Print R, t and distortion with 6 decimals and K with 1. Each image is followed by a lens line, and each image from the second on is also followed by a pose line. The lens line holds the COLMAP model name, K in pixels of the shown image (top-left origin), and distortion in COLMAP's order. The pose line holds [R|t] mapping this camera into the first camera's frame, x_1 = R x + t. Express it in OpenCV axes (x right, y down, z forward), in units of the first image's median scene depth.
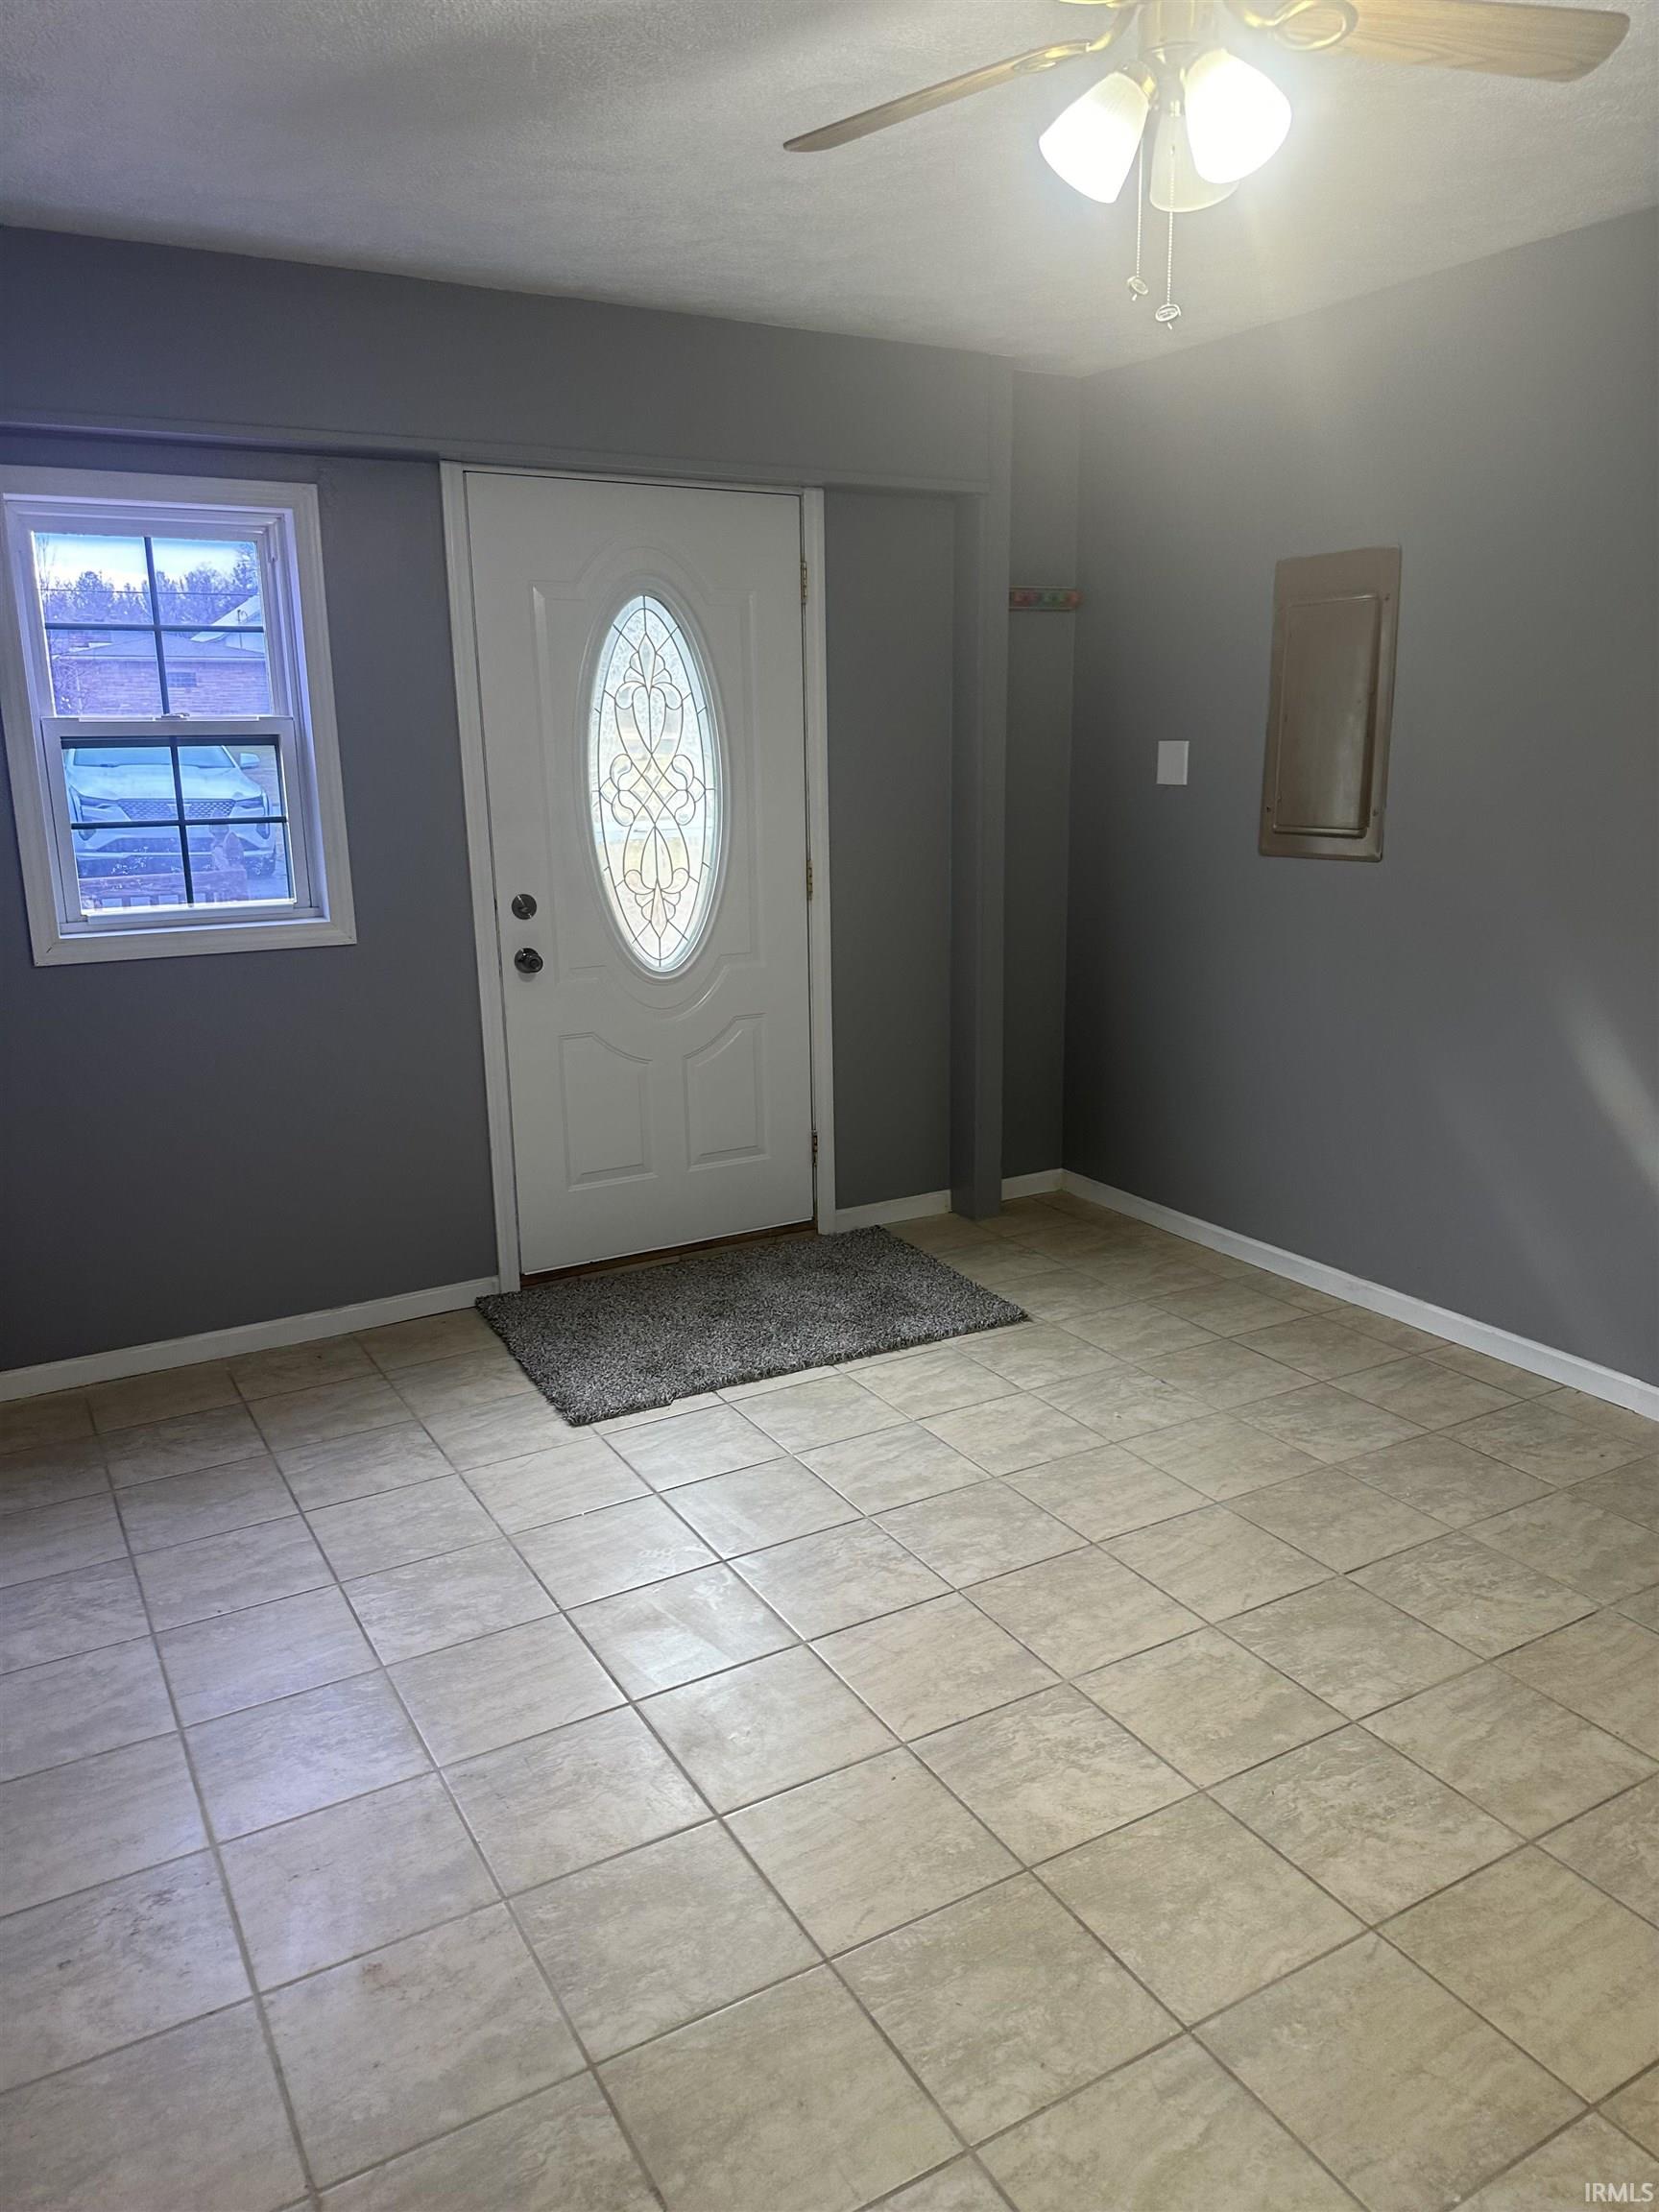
lens RADIAL K [[1557.5, 0, 829.5], [0, 1557.5, 1106.0], [0, 0, 1]] dist [0.046758, -0.040122]
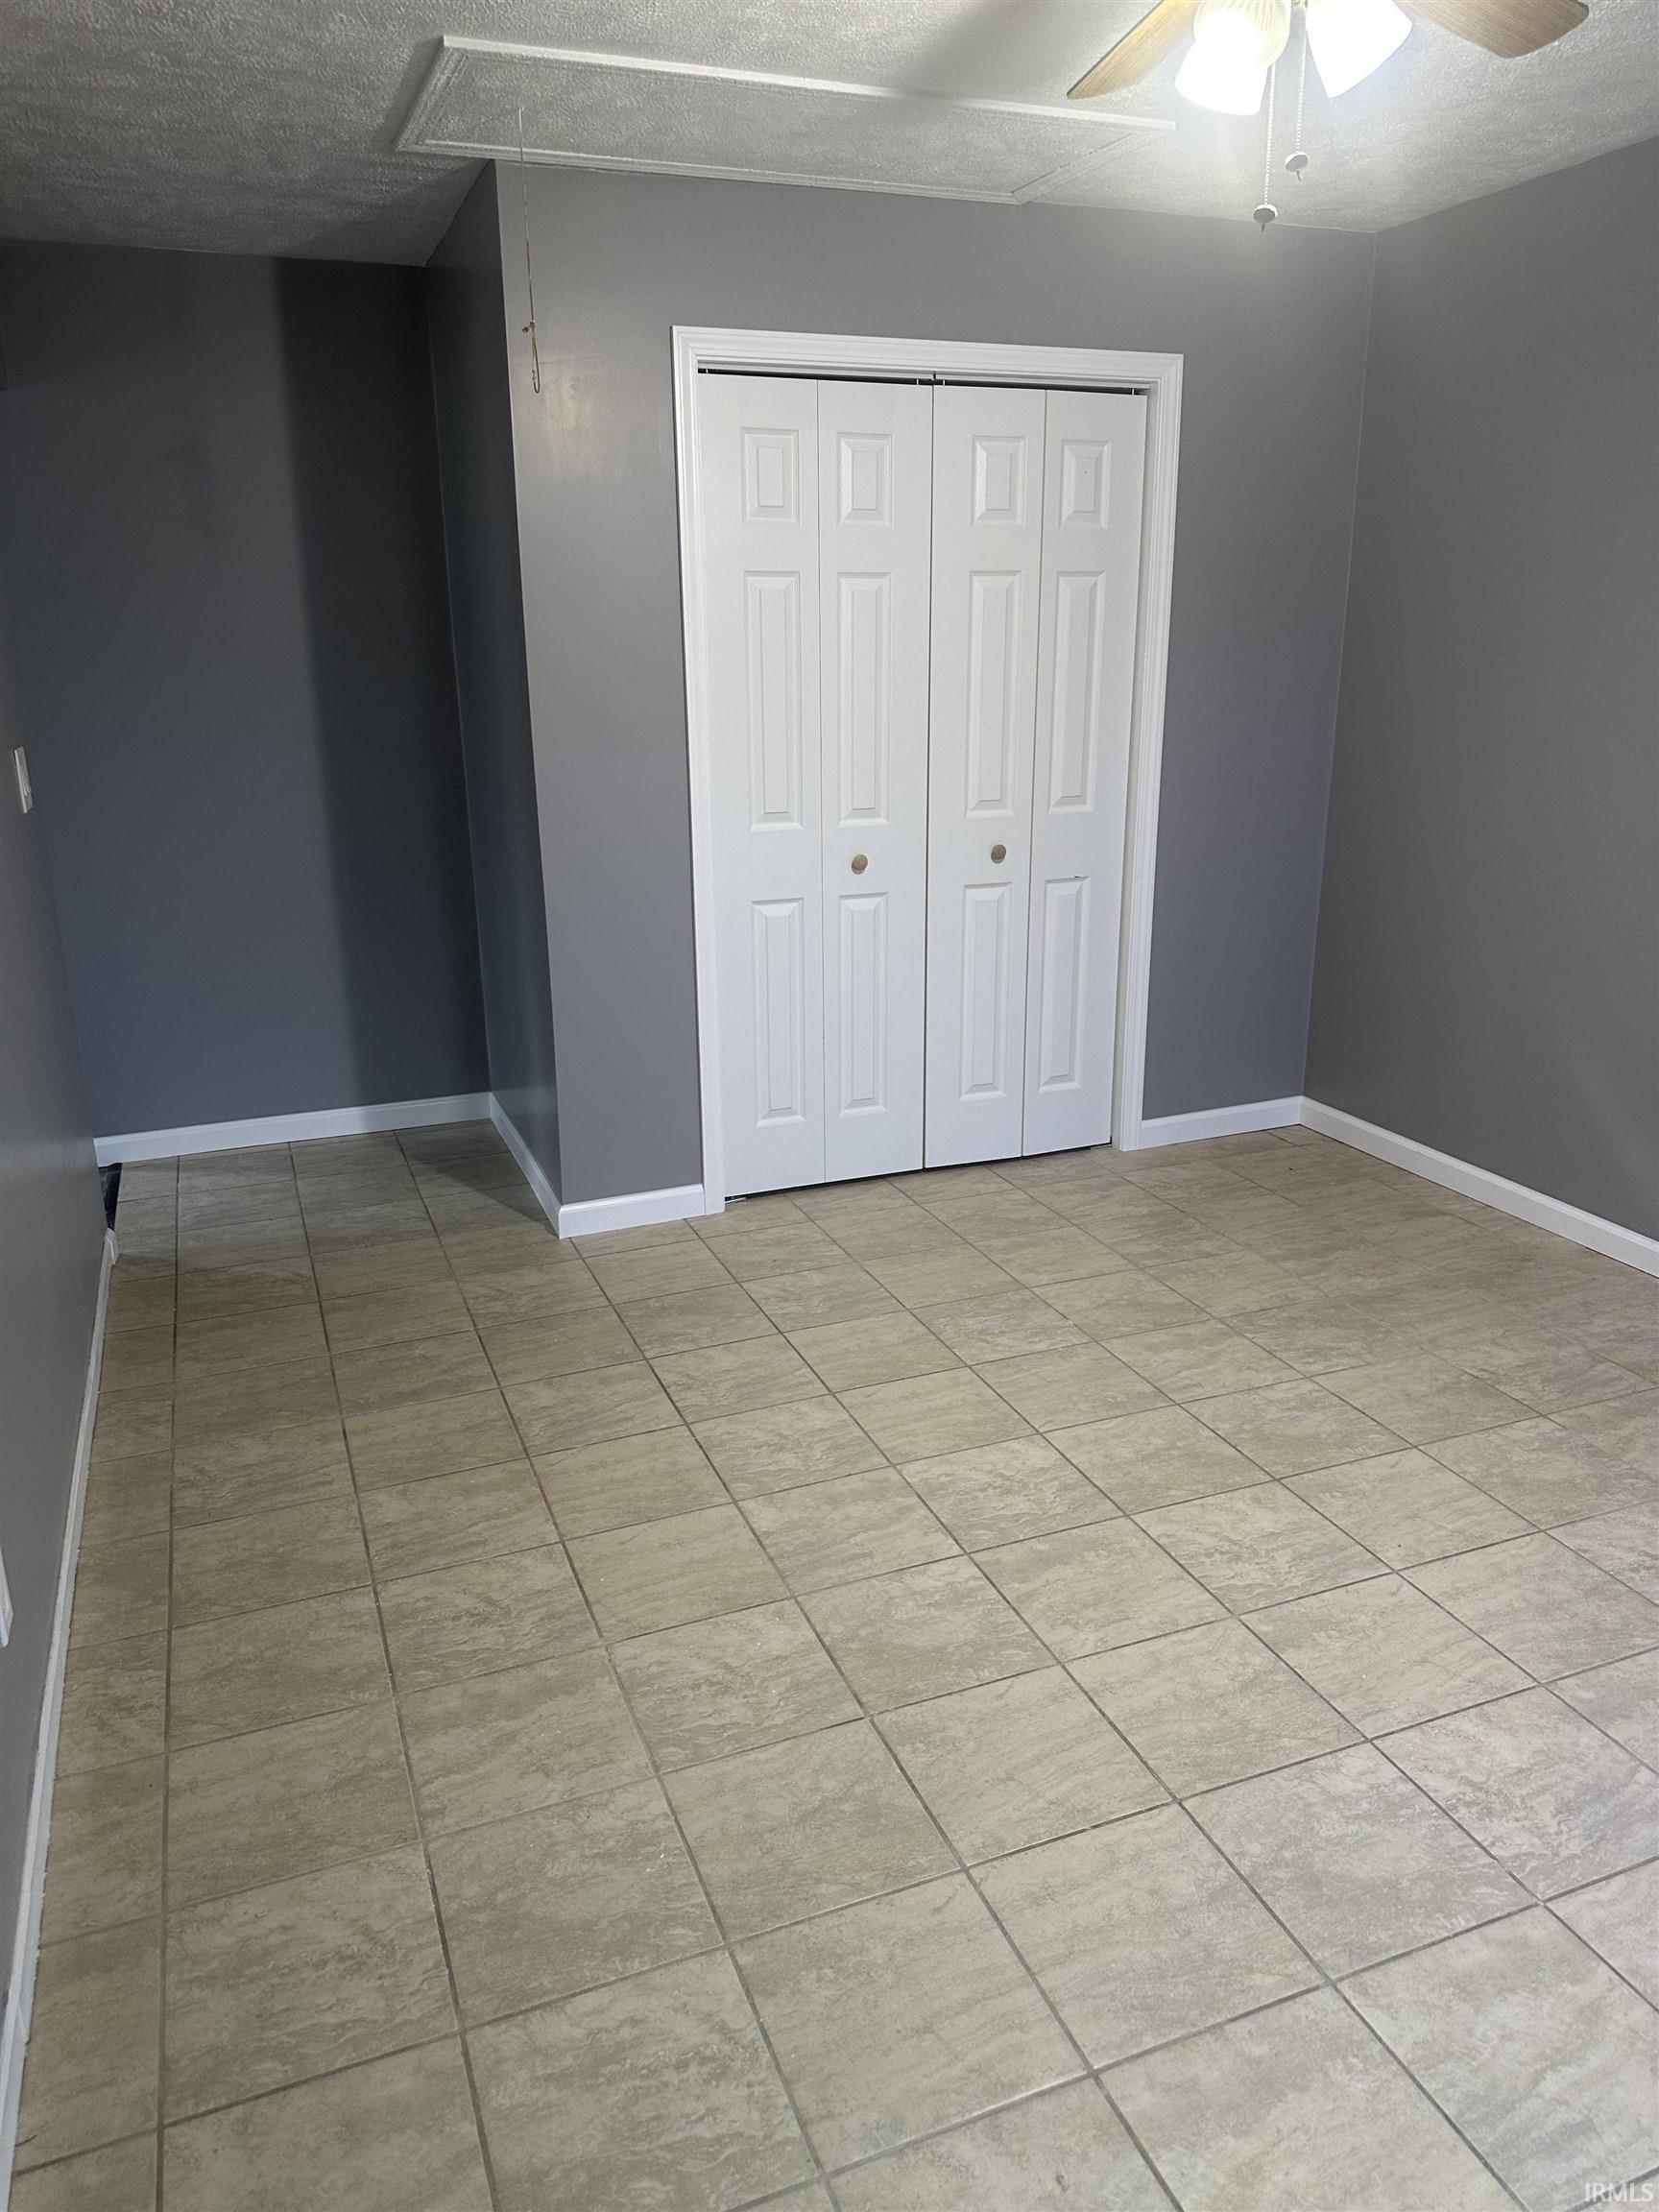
lens RADIAL K [[1525.5, 0, 829.5], [0, 1525.5, 1106.0], [0, 0, 1]] dist [-0.028001, -0.002359]
pose [[-0.988291, -0.017246, 0.151604, 0.252365], [0.064343, 0.853822, 0.516574, -0.386339], [-0.138352, 0.520279, -0.842715, 1.599841]]
